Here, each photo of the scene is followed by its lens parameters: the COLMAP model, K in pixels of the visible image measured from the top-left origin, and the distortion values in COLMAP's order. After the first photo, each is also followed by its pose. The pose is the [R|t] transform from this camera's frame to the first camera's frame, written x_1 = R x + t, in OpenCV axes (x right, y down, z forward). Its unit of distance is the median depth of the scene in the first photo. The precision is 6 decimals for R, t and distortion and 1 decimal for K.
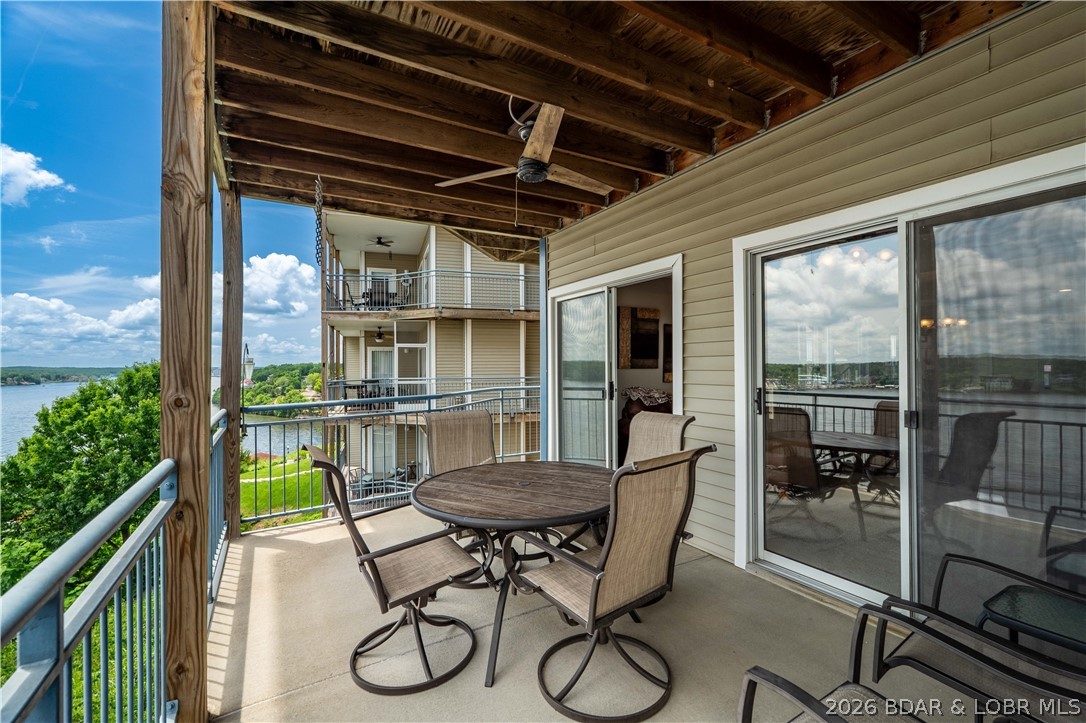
lens RADIAL K [[484.6, 0, 552.7], [0, 484.6, 366.8], [0, 0, 1]] dist [-0.008488, 0.002213]
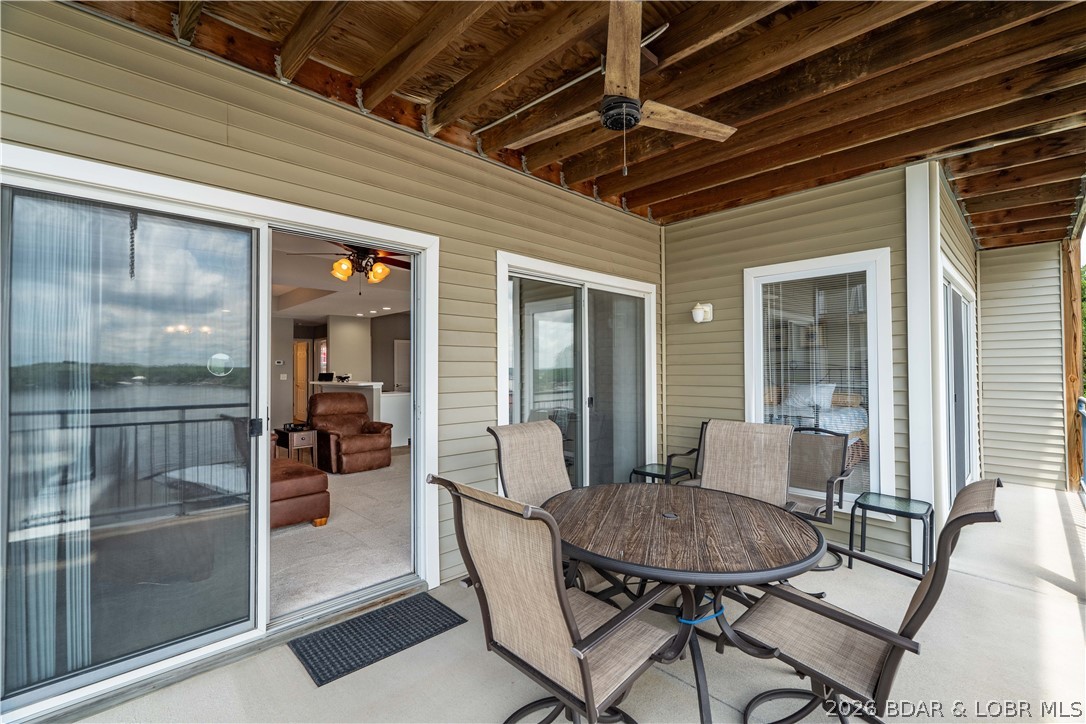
lens RADIAL K [[484.6, 0, 535.9], [0, 484.6, 367.3], [0, 0, 1]] dist [-0.008488, 0.002213]
pose [[-0.228546, 0.009387, 0.973488, -0.665081], [-0.000005, 0.999954, -0.009643, -0.001716], [-0.973533, -0.002209, -0.228536, 1.160803]]
